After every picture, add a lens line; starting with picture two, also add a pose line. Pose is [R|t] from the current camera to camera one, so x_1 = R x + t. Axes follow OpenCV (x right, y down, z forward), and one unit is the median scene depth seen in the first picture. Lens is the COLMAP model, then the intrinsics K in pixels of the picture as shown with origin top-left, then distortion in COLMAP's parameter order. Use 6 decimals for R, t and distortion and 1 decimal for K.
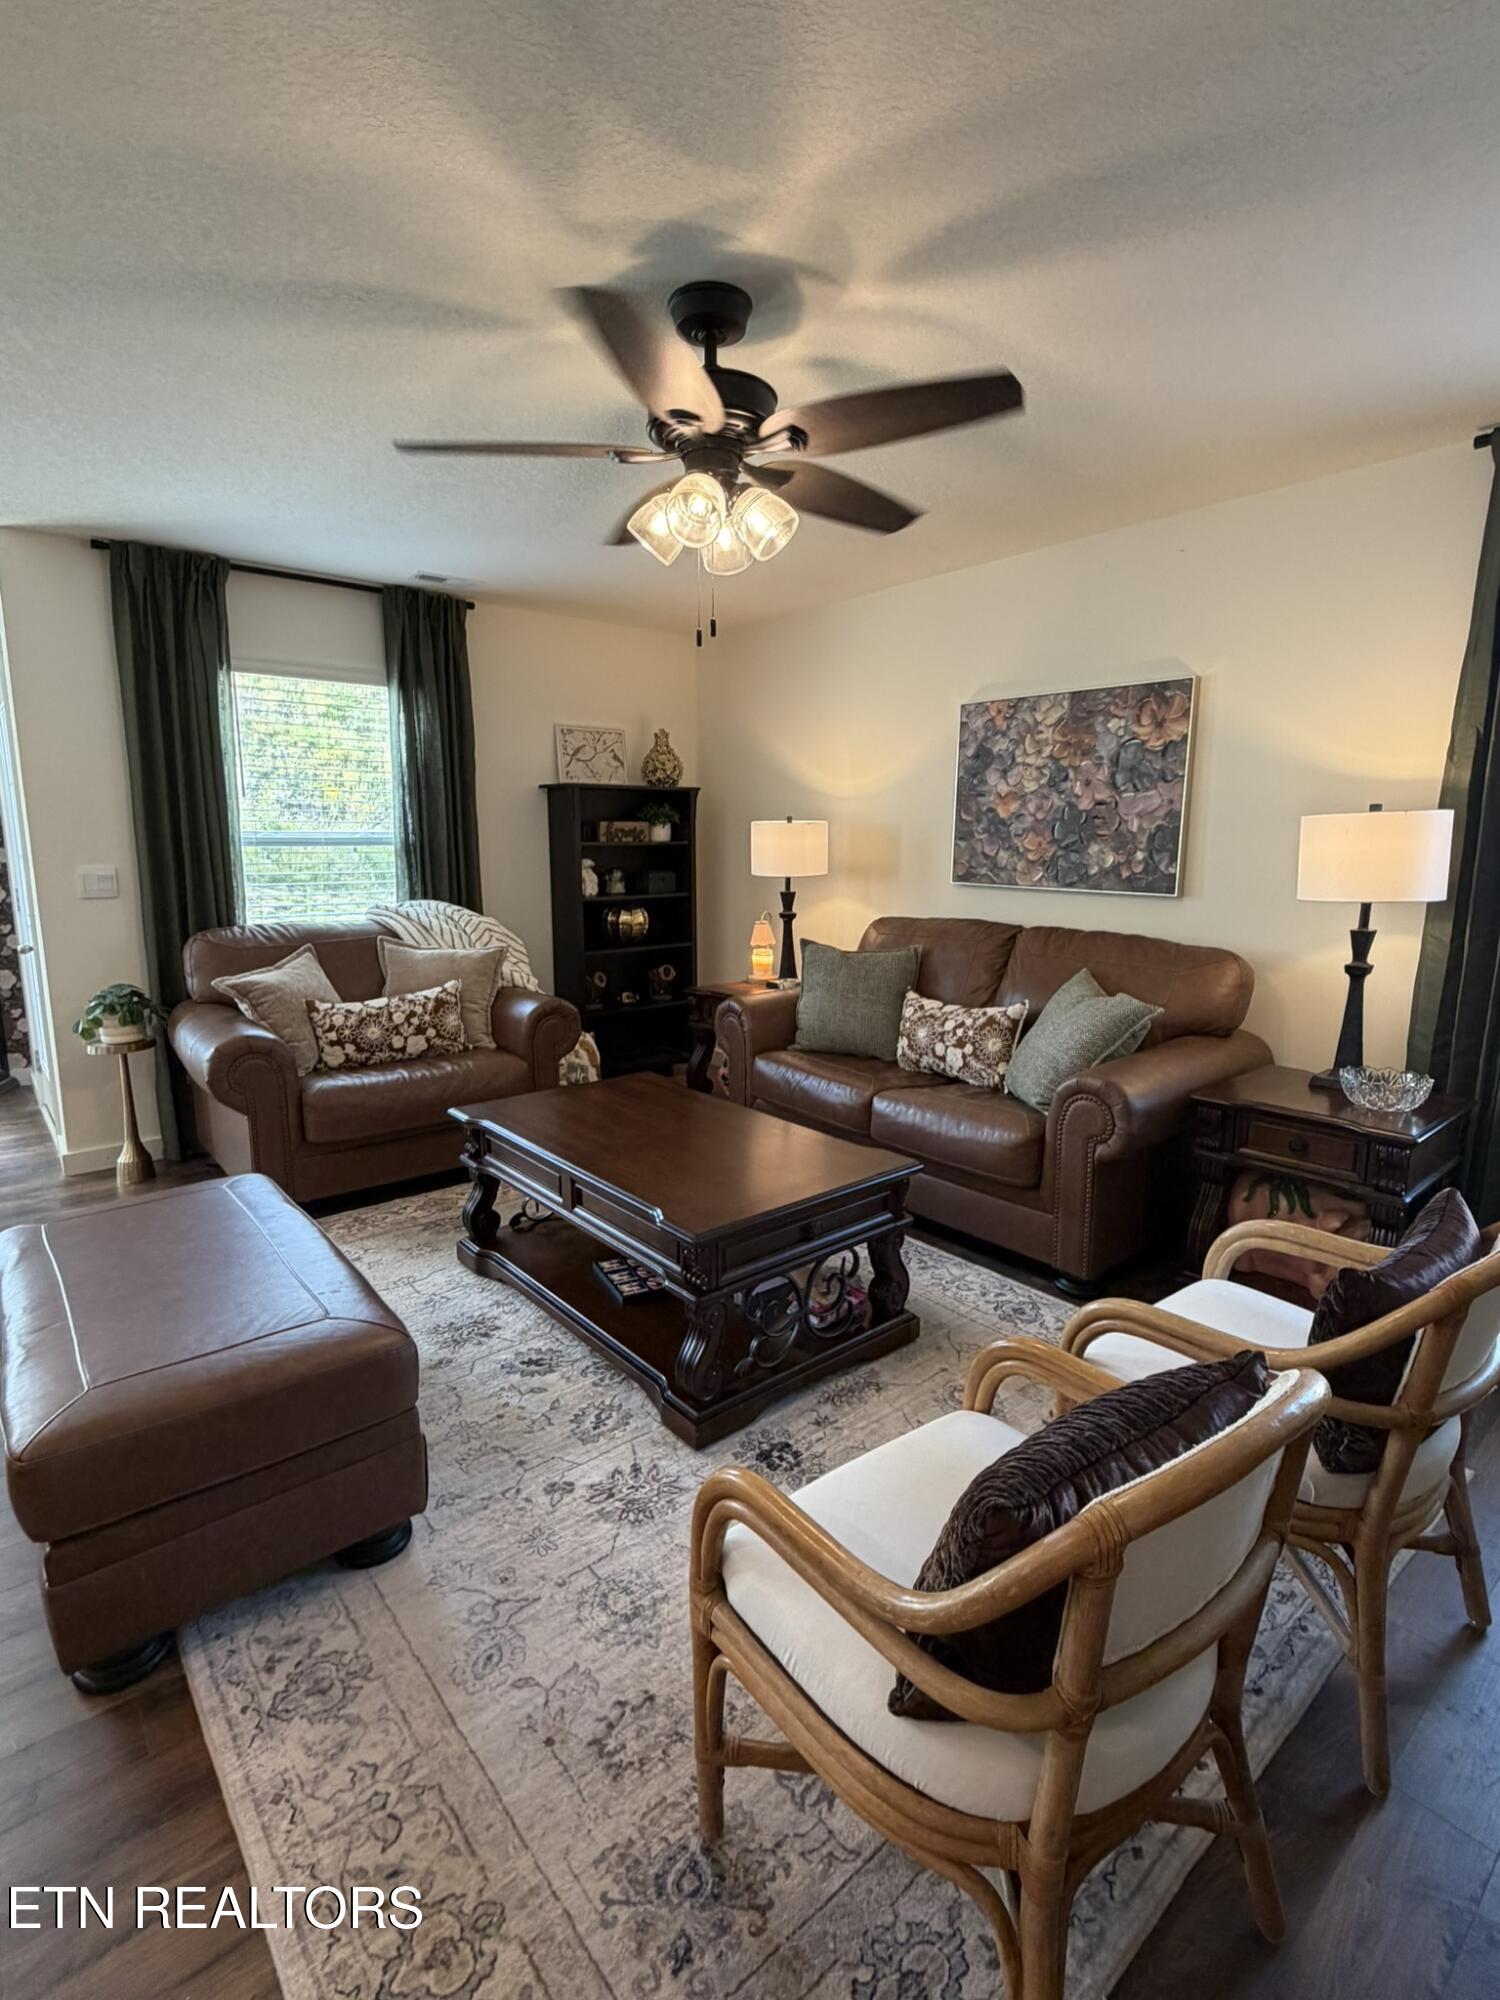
lens RADIAL K [[984.2, 0, 758.1], [0, 984.2, 999.4], [0, 0, 1]] dist [0.005229, 0.000119]
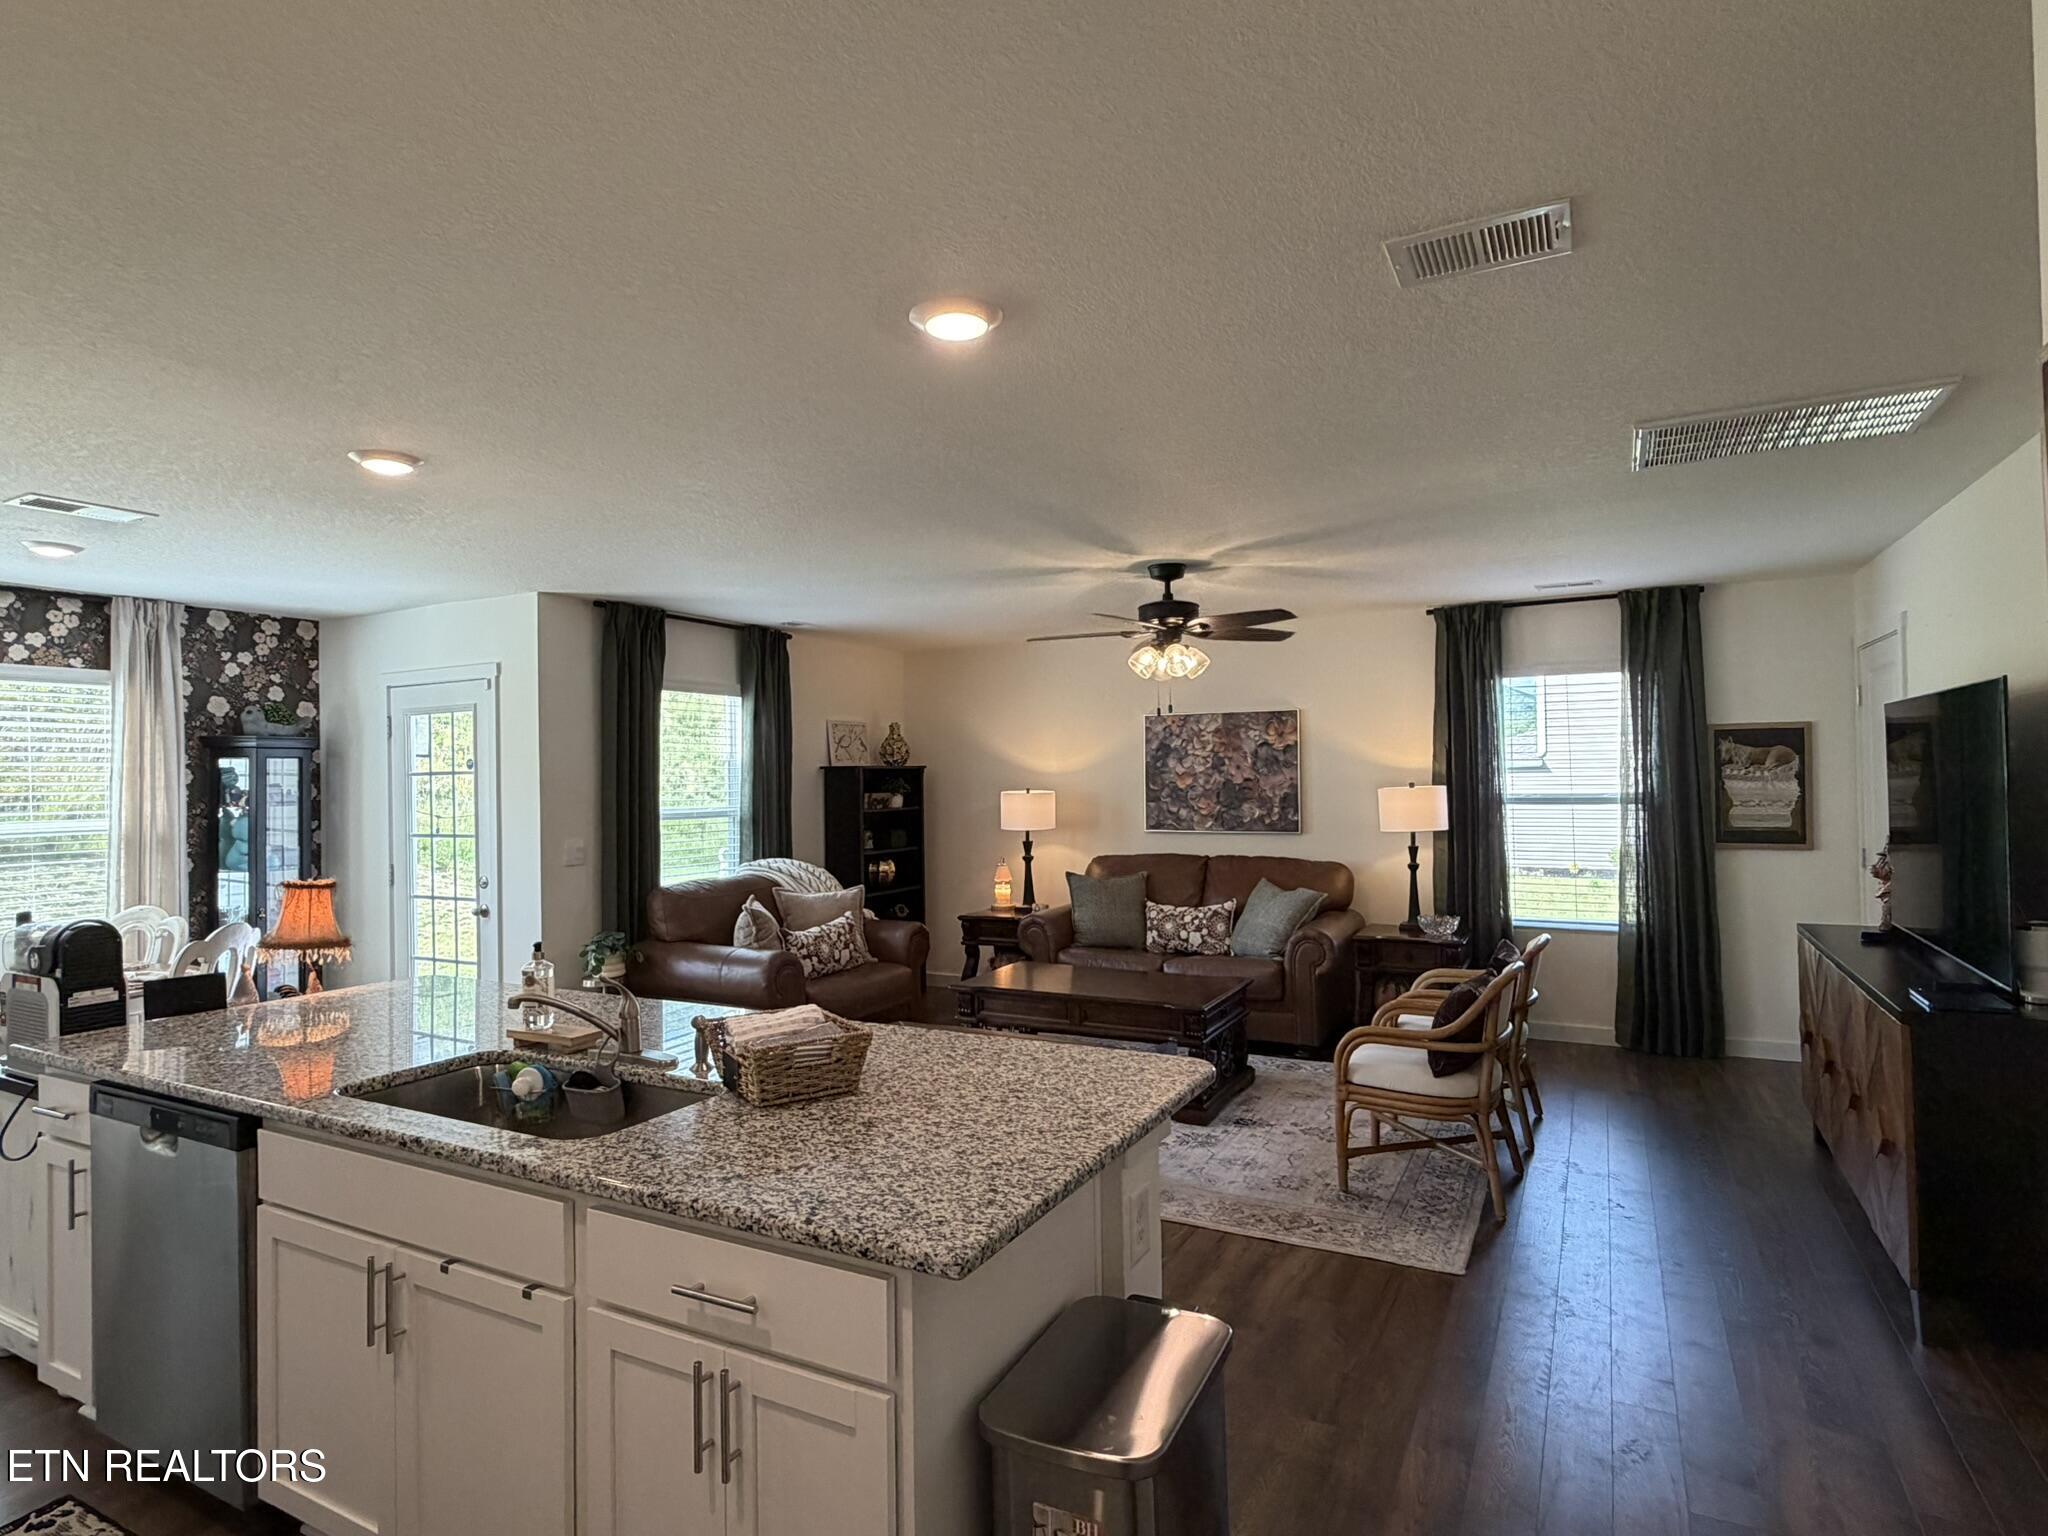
lens RADIAL K [[1100.0, 0, 1023.4], [0, 1100.0, 765.0], [0, 0, 1]] dist [-0.026458, -0.000596]
pose [[0.929365, -0.009128, 0.369049, -0.658772], [0.077657, 0.982159, -0.171268, 0.061341], [-0.360902, 0.187830, 0.913493, -0.533820]]
